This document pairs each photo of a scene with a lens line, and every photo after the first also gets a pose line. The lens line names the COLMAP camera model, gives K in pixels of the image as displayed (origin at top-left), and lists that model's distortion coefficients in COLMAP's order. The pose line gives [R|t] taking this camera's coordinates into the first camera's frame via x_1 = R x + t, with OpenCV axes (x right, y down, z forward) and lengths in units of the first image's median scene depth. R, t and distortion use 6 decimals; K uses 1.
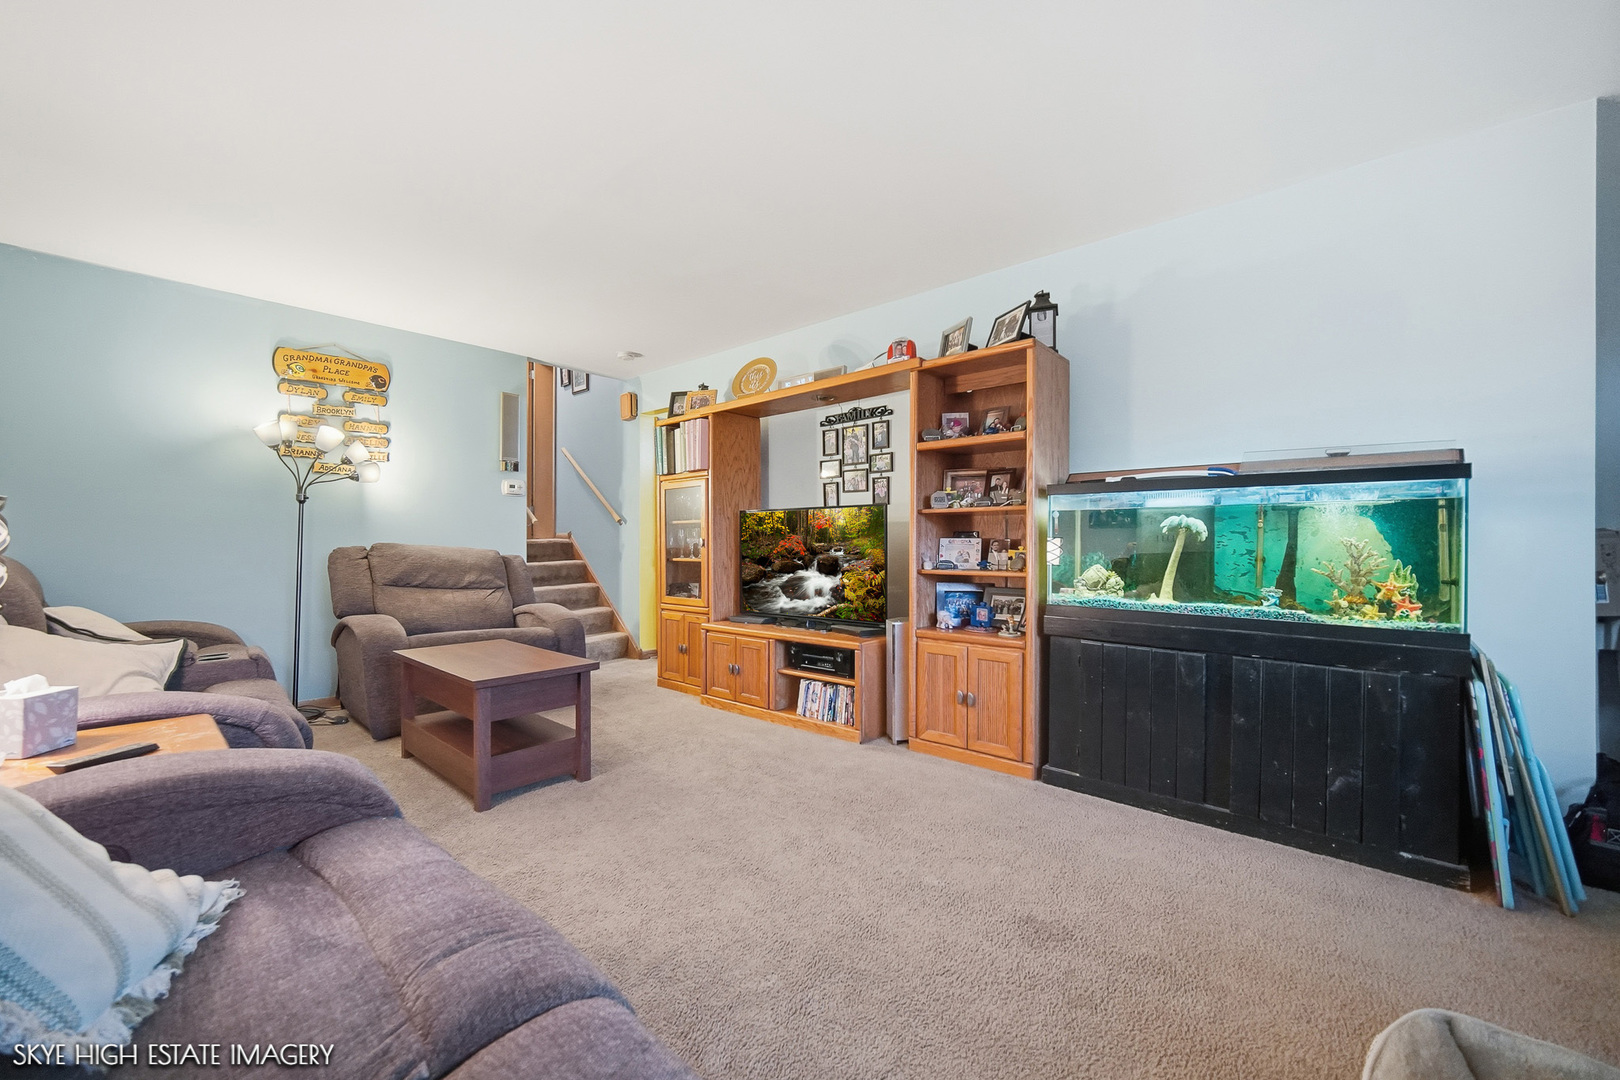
lens RADIAL K [[645.5, 0, 810.0], [0, 645.5, 540.0], [0, 0, 1]] dist [-0.000046, 0.000028]
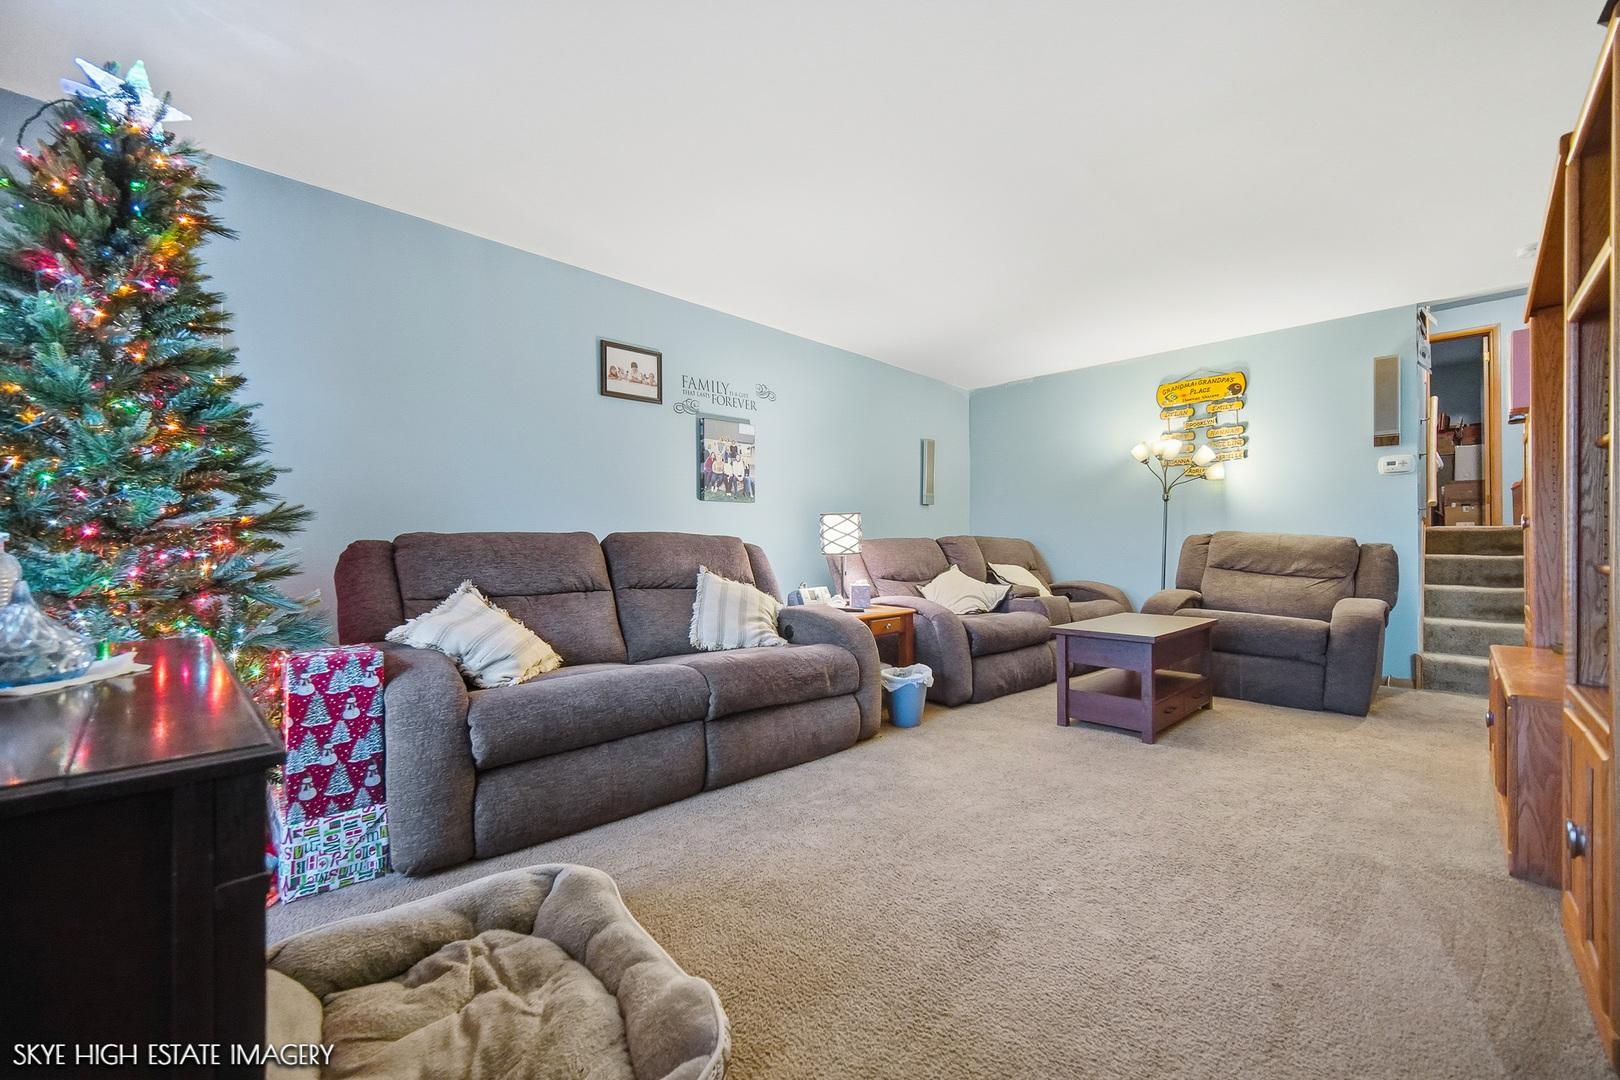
lens RADIAL K [[645.5, 0, 810.0], [0, 645.5, 540.0], [0, 0, 1]] dist [-0.000046, 0.000028]
pose [[-0.065269, -0.003043, -0.997863, 0.531186], [0.005906, 0.999977, -0.003436, 0.020167], [0.997850, -0.006118, -0.065250, 0.343831]]
